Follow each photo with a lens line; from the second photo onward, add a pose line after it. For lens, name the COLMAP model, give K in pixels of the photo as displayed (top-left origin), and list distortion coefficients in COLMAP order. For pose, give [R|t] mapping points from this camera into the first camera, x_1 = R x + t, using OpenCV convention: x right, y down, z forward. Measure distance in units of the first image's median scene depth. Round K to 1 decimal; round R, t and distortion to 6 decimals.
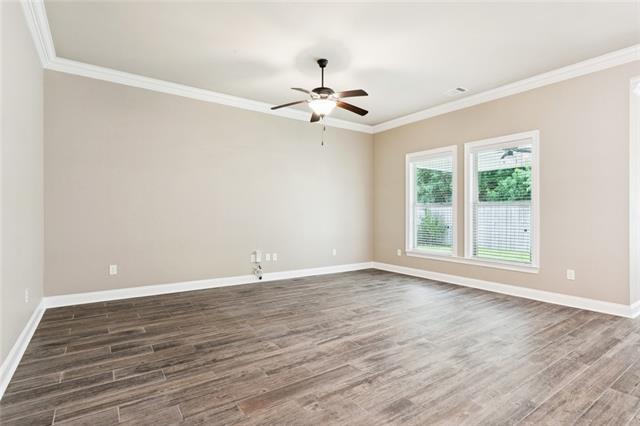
lens RADIAL K [[321.2, 0, 320.0], [0, 321.2, 213.0], [0, 0, 1]] dist [-0.000330, -0.000554]
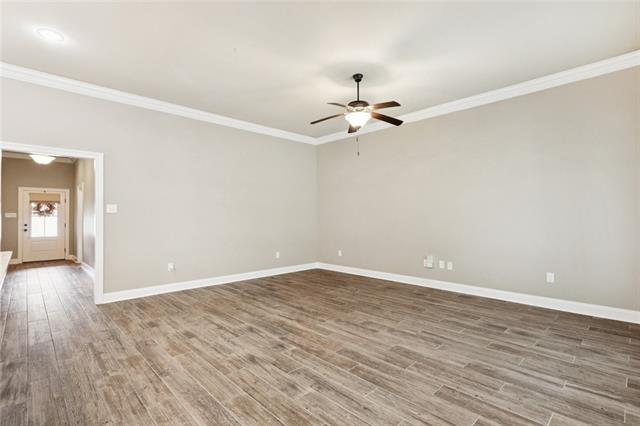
lens RADIAL K [[304.6, 0, 320.6], [0, 304.6, 217.2], [0, 0, 1]] dist [-0.001315, 0.000153]
pose [[0.160196, -0.004259, -0.987076, 1.213268], [0.006845, 0.999971, -0.003204, -0.006307], [0.987061, -0.006243, 0.160221, 0.890855]]
